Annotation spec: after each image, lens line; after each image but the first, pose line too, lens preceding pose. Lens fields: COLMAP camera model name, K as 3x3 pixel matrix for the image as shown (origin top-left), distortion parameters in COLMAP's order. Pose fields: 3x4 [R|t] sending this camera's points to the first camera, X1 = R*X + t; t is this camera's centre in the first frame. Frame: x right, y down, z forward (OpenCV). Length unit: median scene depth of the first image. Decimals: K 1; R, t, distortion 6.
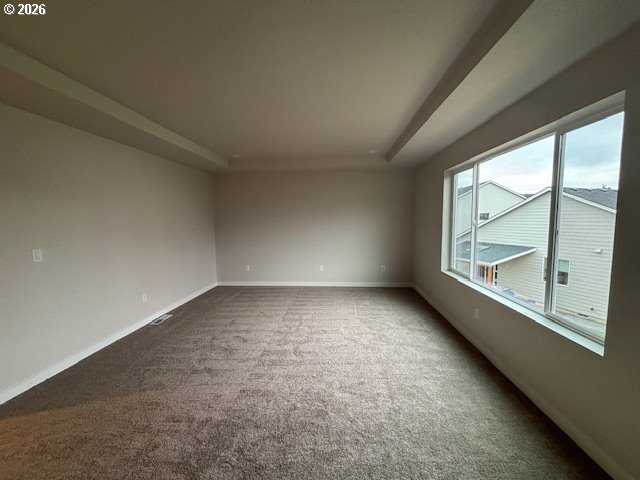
lens RADIAL K [[258.4, 0, 321.0], [0, 258.4, 237.3], [0, 0, 1]] dist [0.001413, 0.000163]
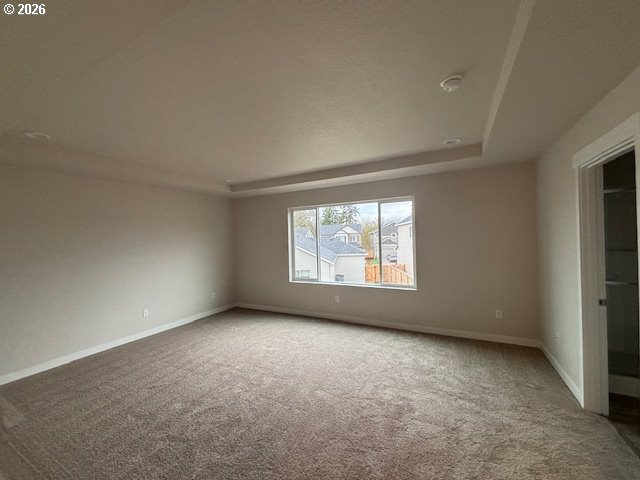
lens RADIAL K [[258.4, 0, 321.0], [0, 258.4, 237.3], [0, 0, 1]] dist [0.001413, 0.000163]
pose [[0.398574, -0.002469, 0.917133, -0.695943], [0.097227, 0.994475, -0.039576, -0.028998], [-0.911968, 0.104944, 0.396612, 0.303136]]
